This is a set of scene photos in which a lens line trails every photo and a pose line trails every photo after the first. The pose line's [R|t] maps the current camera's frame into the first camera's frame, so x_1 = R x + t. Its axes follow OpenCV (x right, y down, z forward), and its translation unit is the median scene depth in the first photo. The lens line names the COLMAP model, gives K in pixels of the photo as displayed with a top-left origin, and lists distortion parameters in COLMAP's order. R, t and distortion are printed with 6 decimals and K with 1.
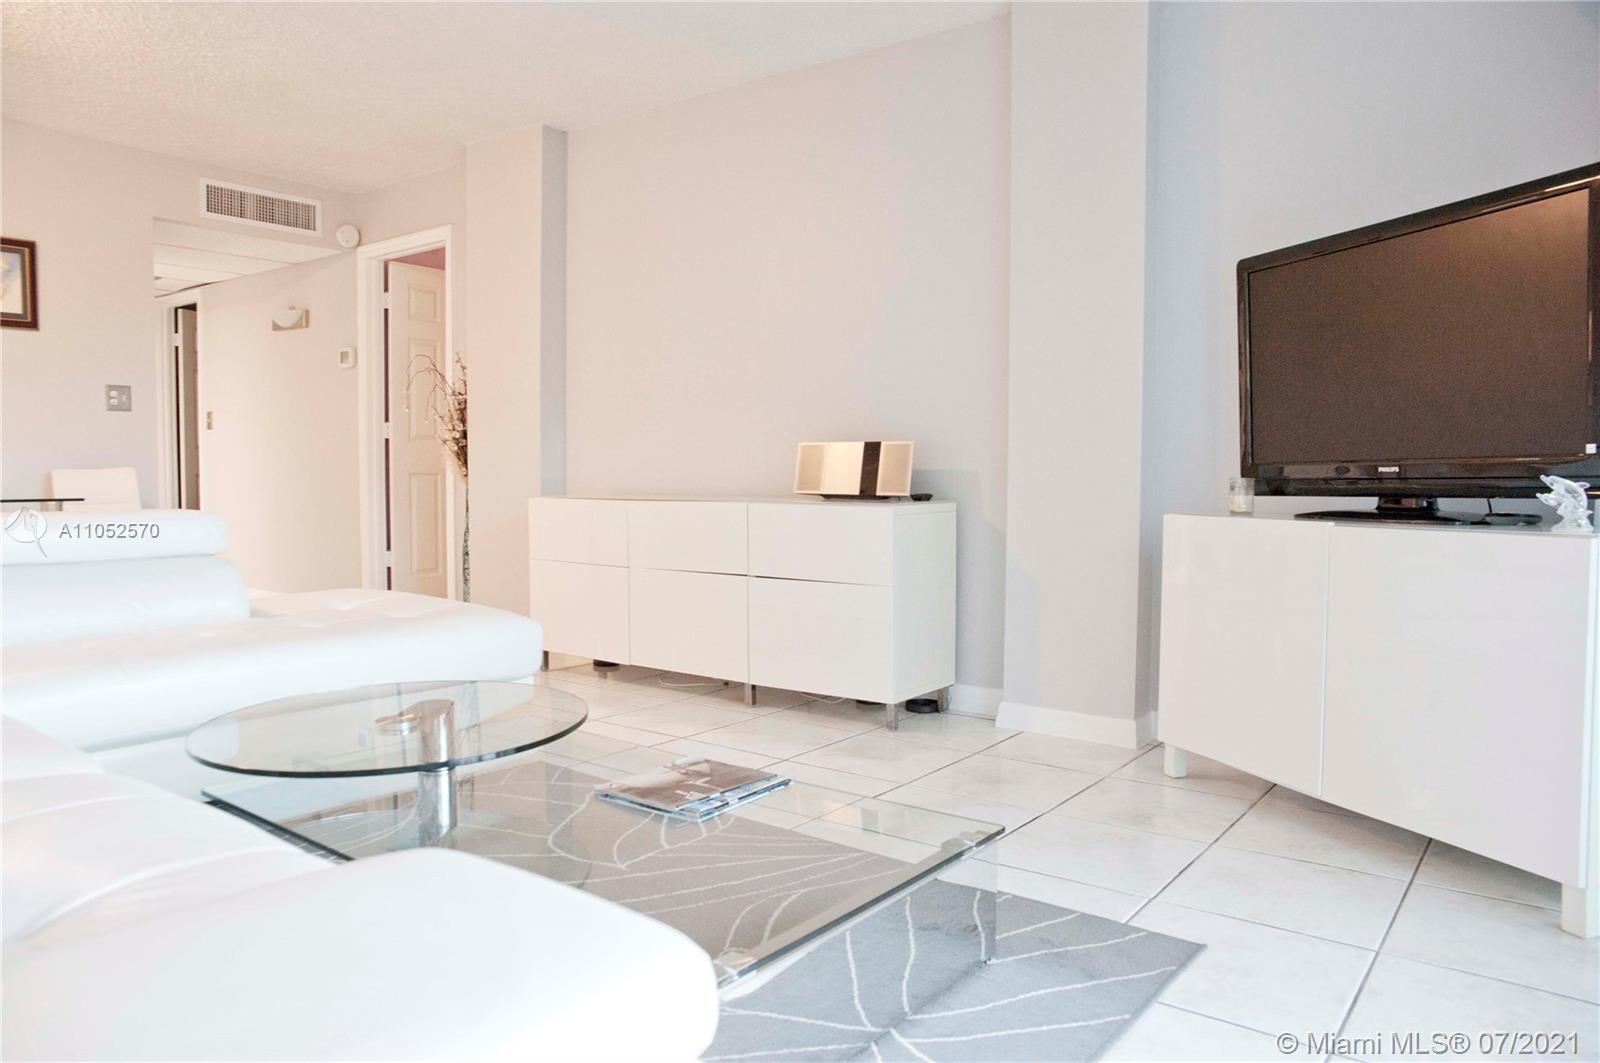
lens RADIAL K [[1111.2, 0, 805.1], [0, 1111.2, 540.3], [0, 0, 1]] dist [-0.111037, 0.083427]
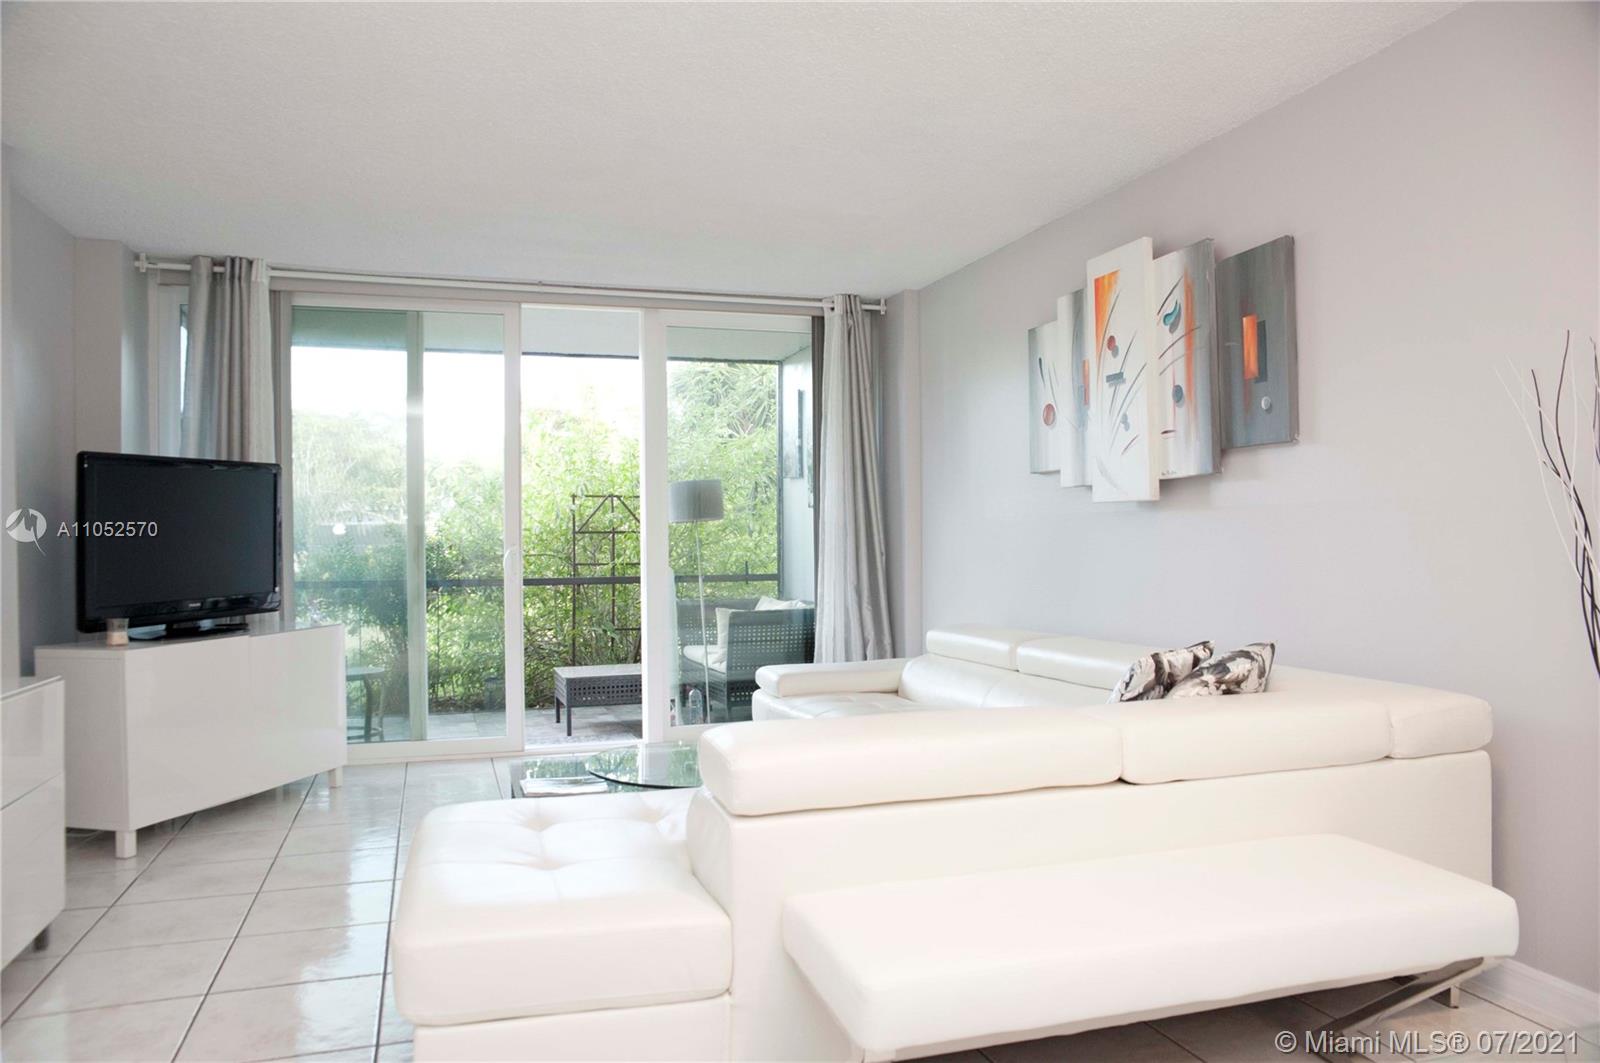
lens RADIAL K [[1111.2, 0, 803.1], [0, 1111.2, 529.5], [0, 0, 1]] dist [-0.111037, 0.083427]
pose [[-0.814923, 0.010386, 0.579476, -1.045010], [0.043110, 0.998156, 0.042736, -0.186533], [-0.577964, 0.059808, -0.813868, 1.580400]]
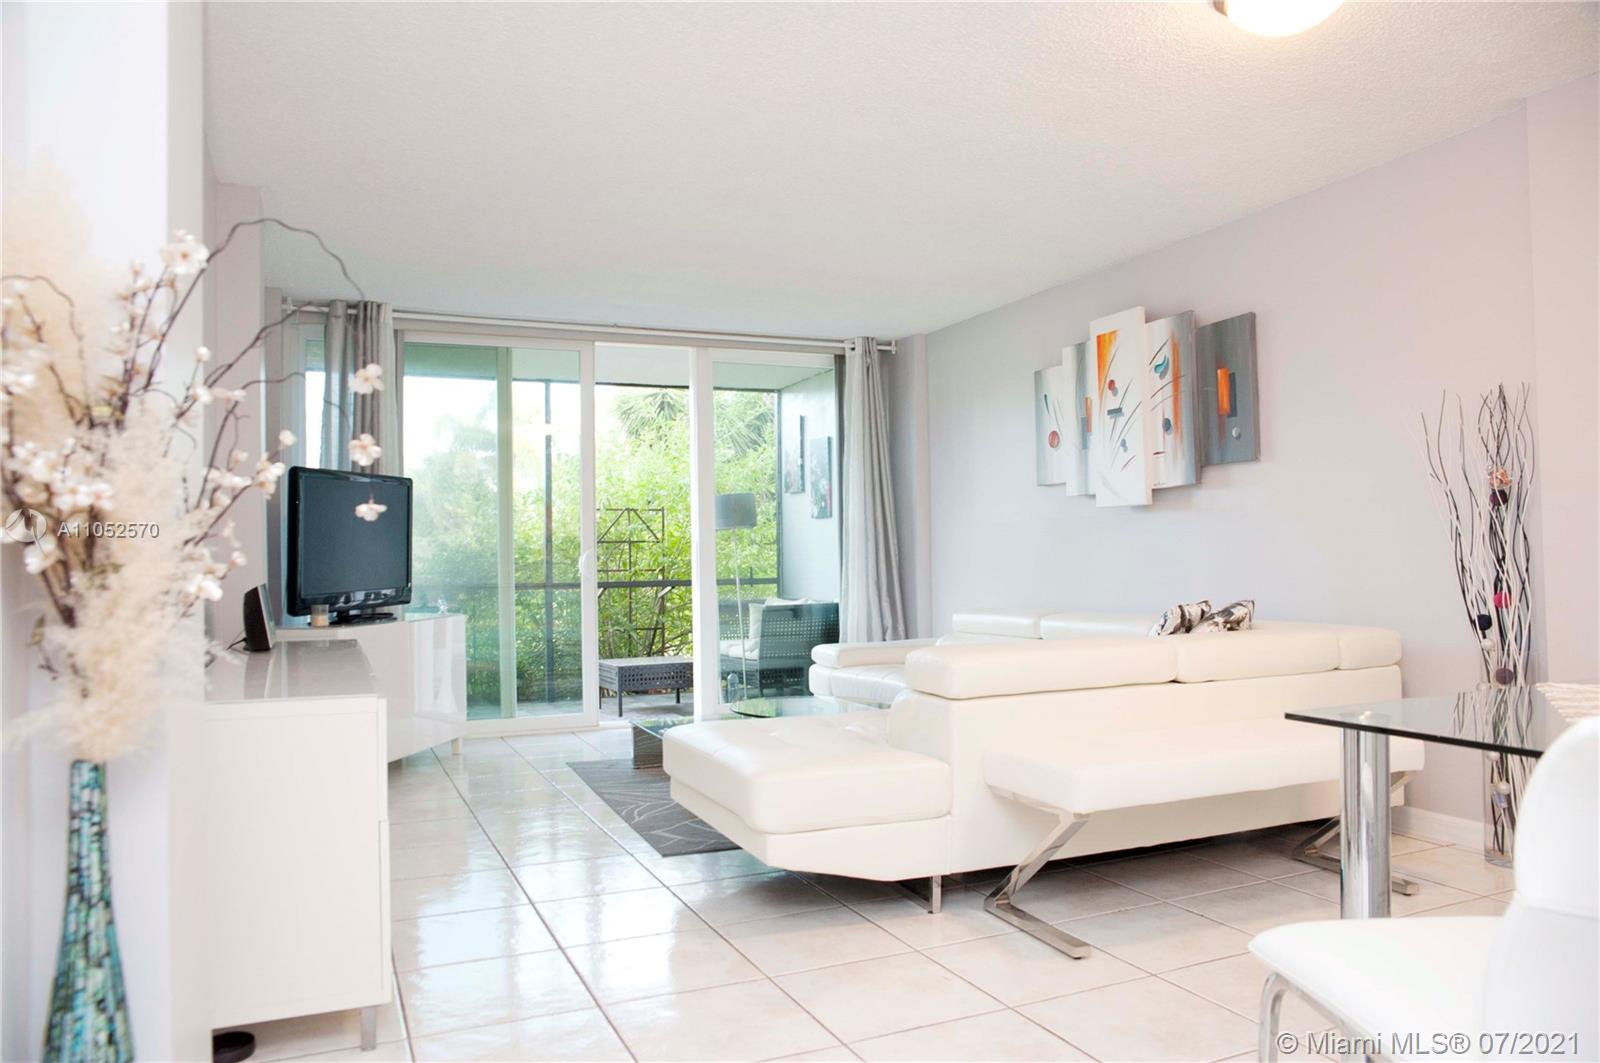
lens RADIAL K [[1111.2, 0, 813.5], [0, 1111.2, 519.6], [0, 0, 1]] dist [-0.111037, 0.083427]
pose [[-0.866657, 0.029377, 0.498039, -1.034376], [0.045418, 0.998765, 0.020121, -0.182591], [-0.496833, 0.040058, -0.866921, 2.027472]]
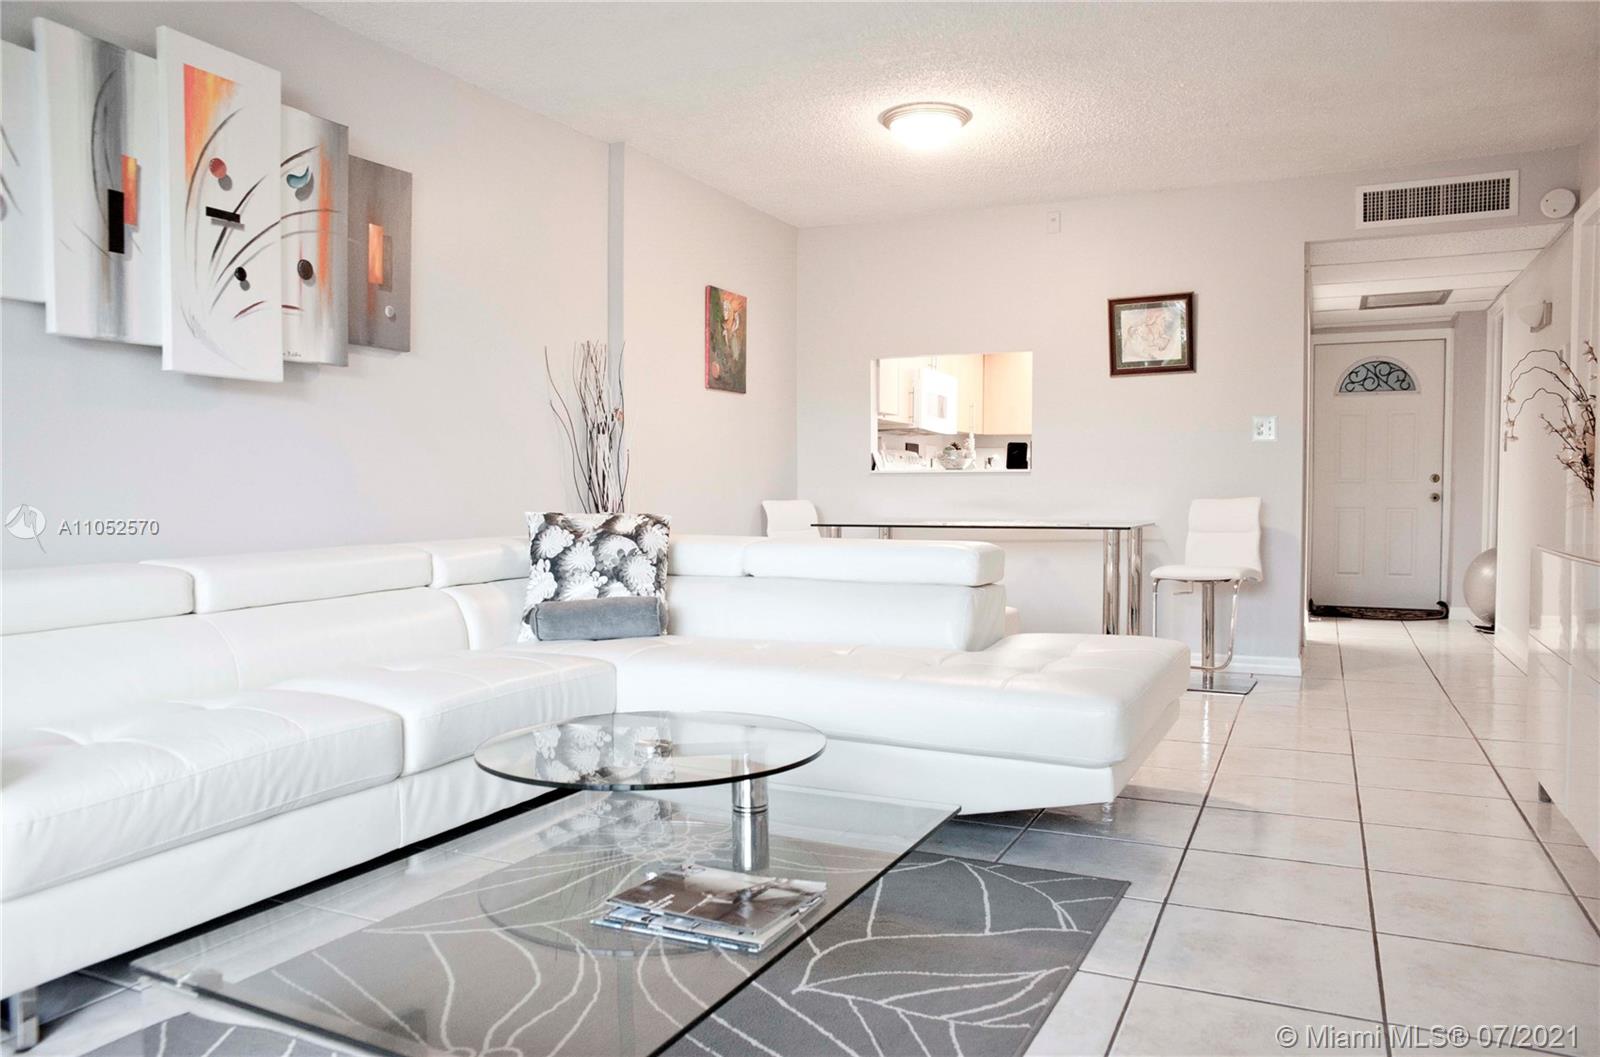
lens RADIAL K [[1111.2, 0, 790.0], [0, 1111.2, 542.2], [0, 0, 1]] dist [-0.111037, 0.083427]
pose [[0.162861, 0.043723, -0.985680, 0.506887], [-0.057692, 0.997730, 0.034725, -0.057422], [0.984961, 0.051211, 0.165014, 0.646892]]
